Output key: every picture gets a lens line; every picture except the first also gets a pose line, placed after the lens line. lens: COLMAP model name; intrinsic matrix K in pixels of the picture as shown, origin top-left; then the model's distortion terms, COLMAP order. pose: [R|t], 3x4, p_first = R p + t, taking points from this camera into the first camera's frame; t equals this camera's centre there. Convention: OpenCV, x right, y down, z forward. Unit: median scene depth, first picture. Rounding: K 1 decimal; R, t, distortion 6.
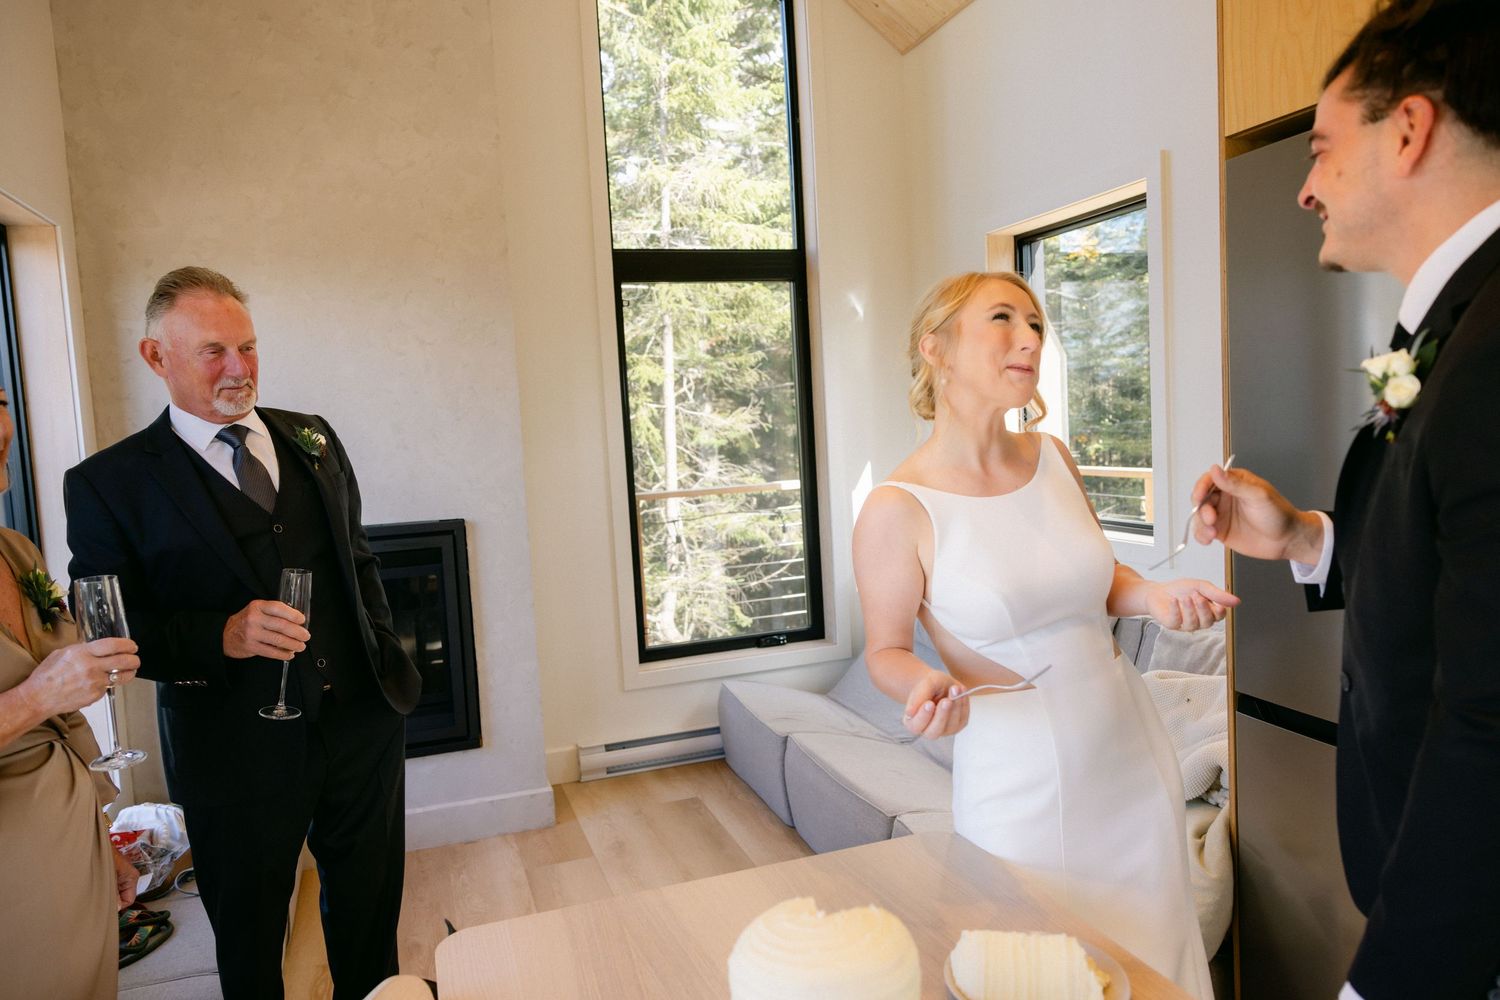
lens RADIAL K [[1019.4, 0, 750.1], [0, 1019.4, 500.2], [0, 0, 1]] dist [-0.003157, -0.003015]
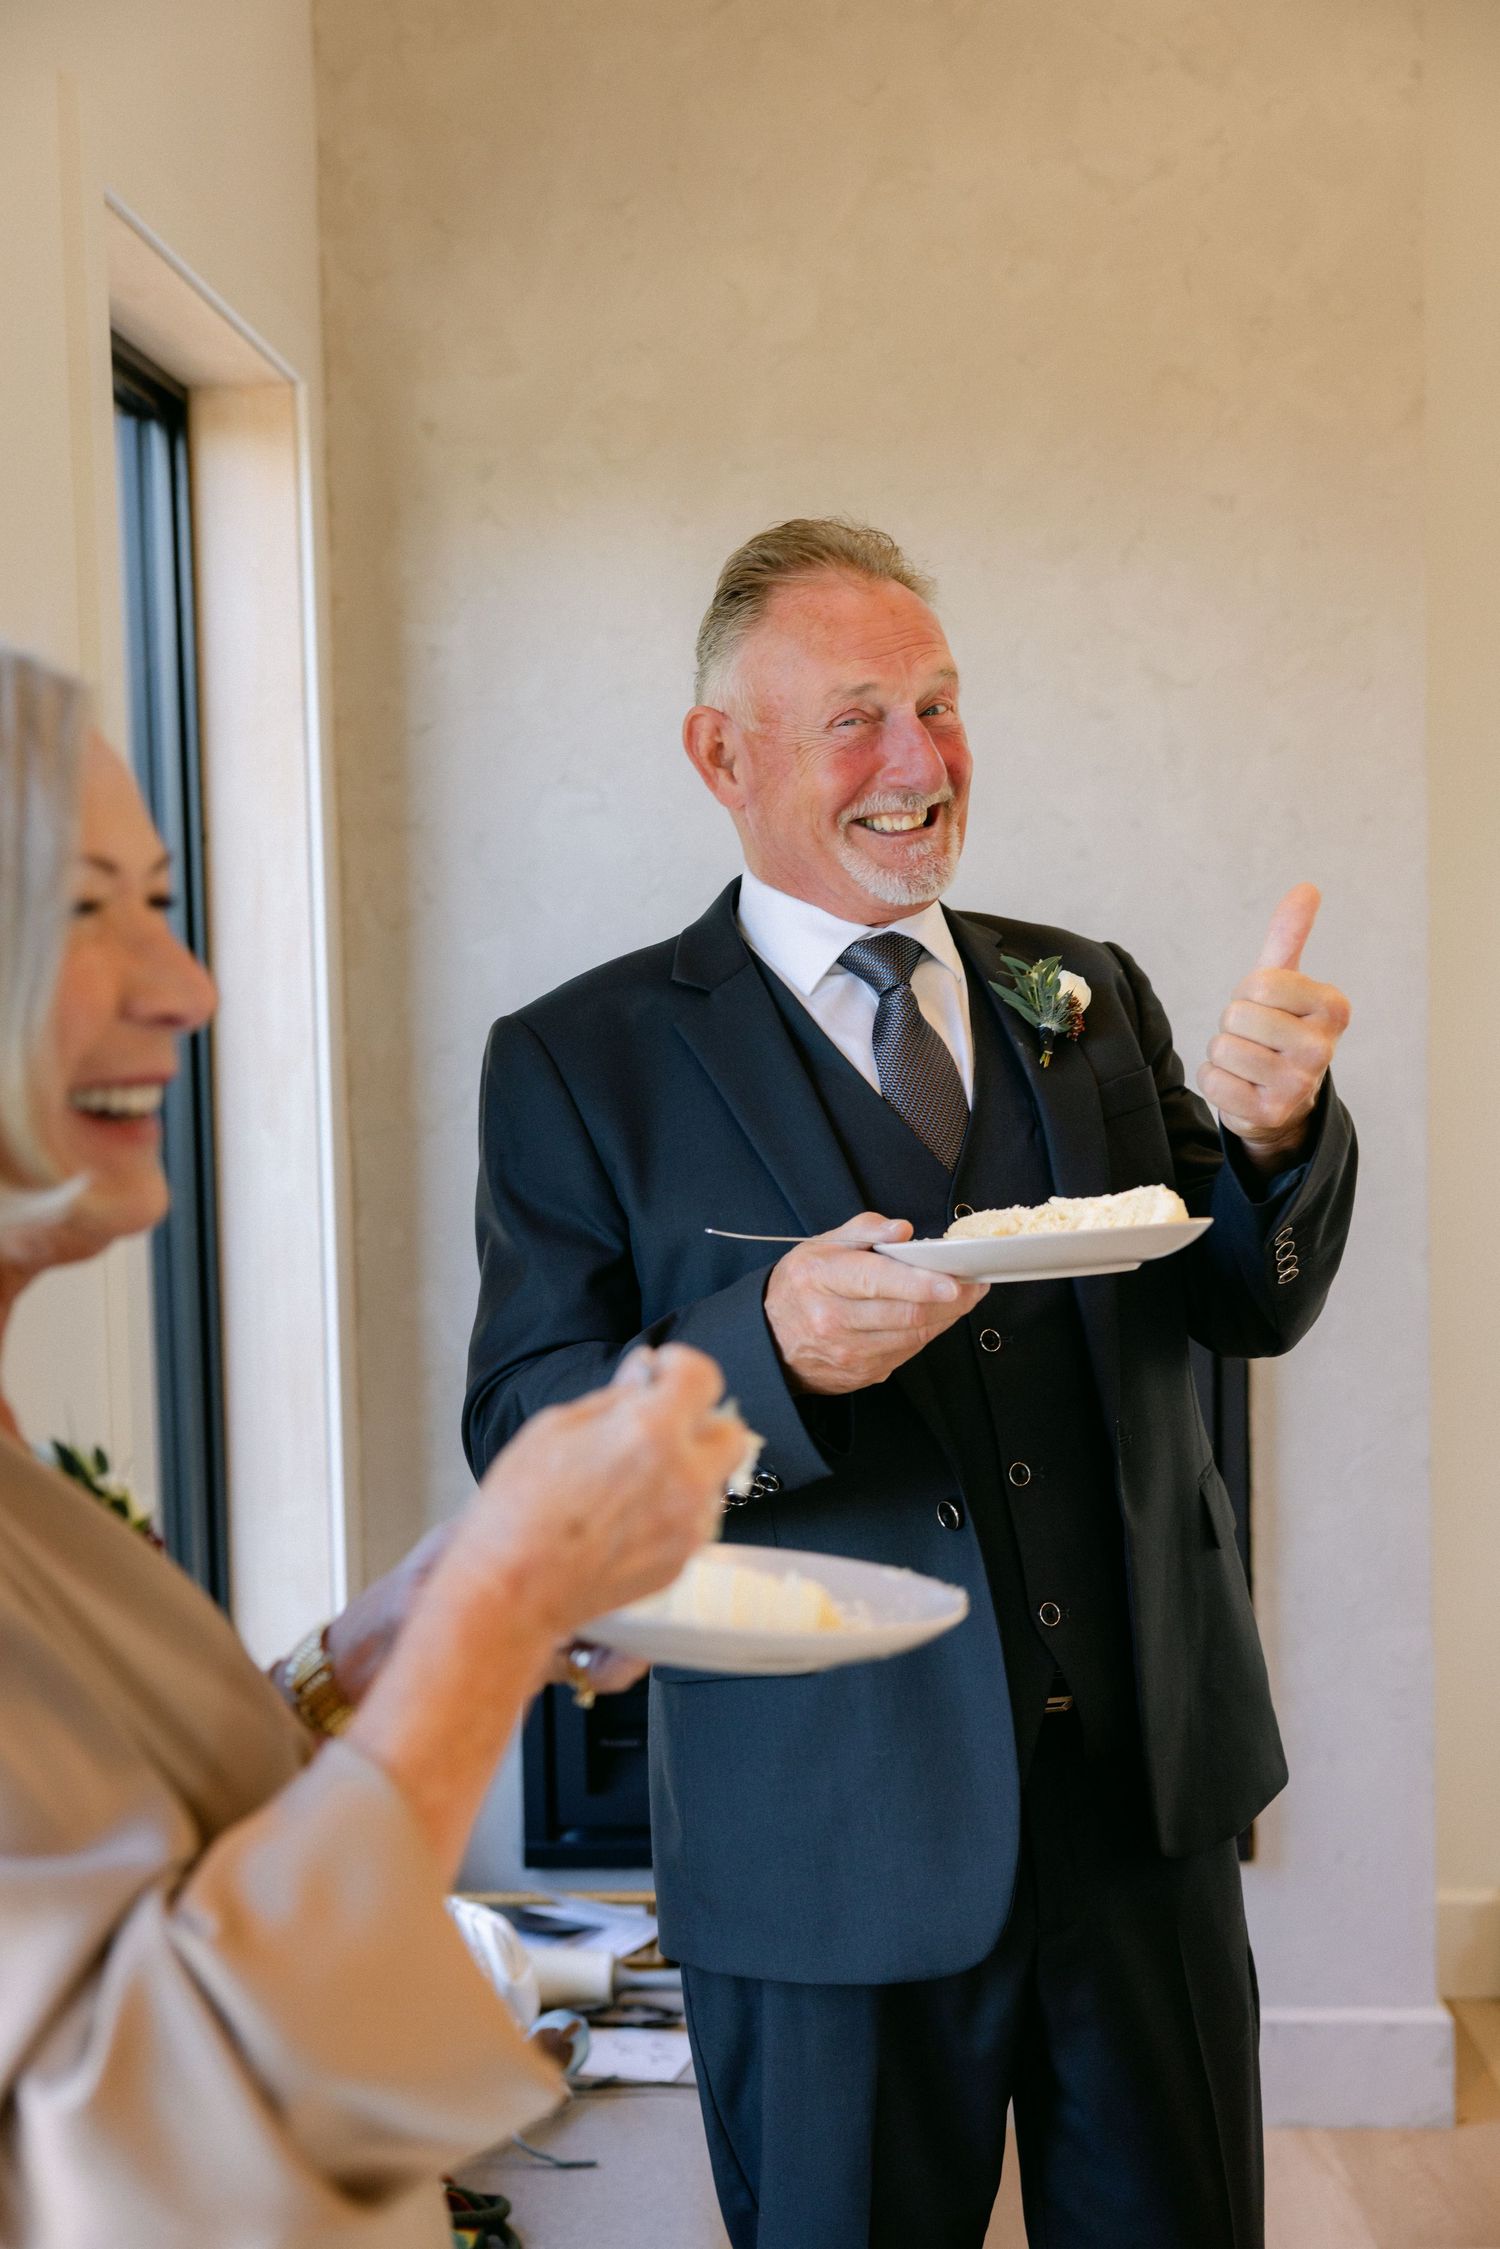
lens RADIAL K [[3211.8, 0, 750.2], [0, 3211.8, 1125.4], [0, 0, 1]] dist [0.050325, 0.000000]
pose [[0.944743, 0.046322, -0.324523, -0.148267], [-0.046372, 0.998895, 0.007582, -0.007960], [0.324516, 0.007885, 0.945847, -0.136731]]
